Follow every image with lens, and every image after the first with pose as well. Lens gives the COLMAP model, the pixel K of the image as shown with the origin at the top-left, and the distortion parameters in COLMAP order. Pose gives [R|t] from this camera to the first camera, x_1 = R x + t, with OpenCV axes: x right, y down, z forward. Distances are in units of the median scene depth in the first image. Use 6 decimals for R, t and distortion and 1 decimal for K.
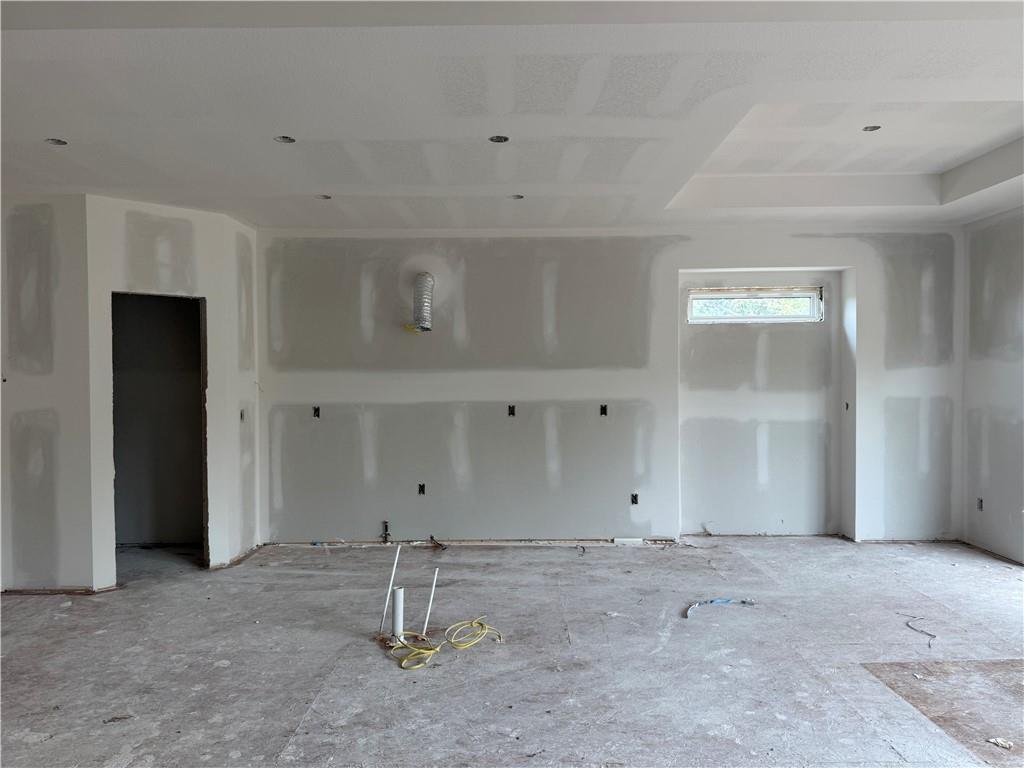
lens RADIAL K [[712.0, 0, 512.0], [0, 712.0, 384.0], [0, 0, 1]] dist [-0.000345, -0.027948]
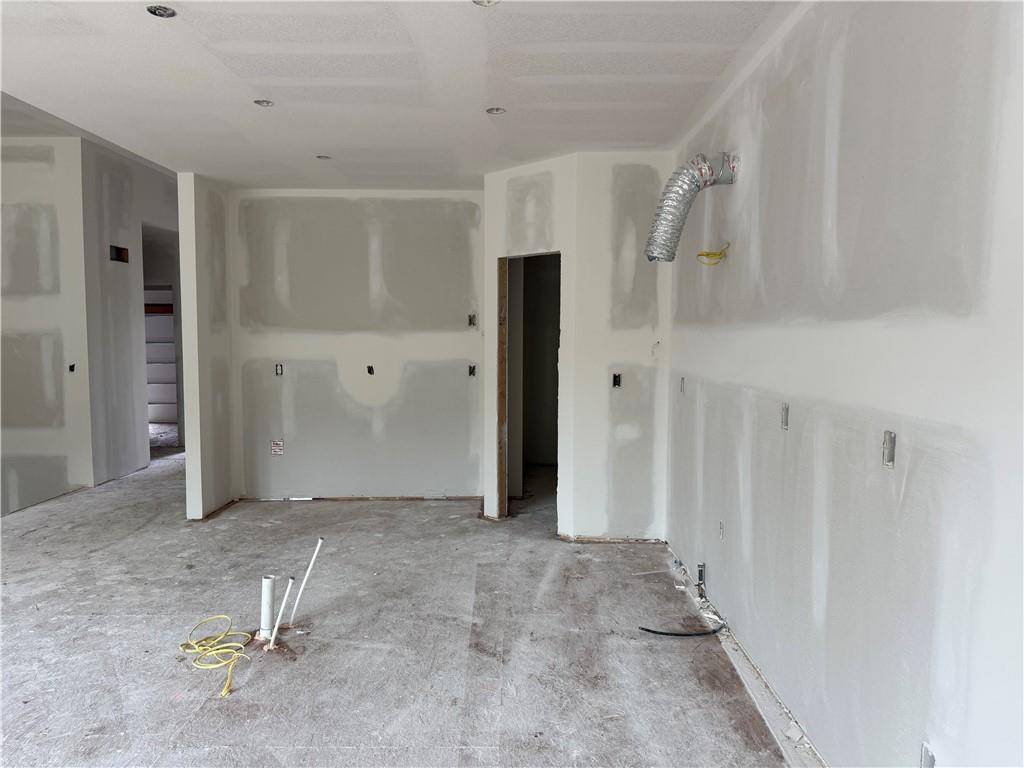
lens RADIAL K [[717.1, 0, 512.0], [0, 717.1, 384.0], [0, 0, 1]] dist [0.029725, -0.007779]
pose [[-0.016440, 0.089822, -0.995822, 0.632883], [0.002419, 0.995957, 0.089795, -0.038373], [0.999862, -0.000933, -0.016591, 1.147574]]
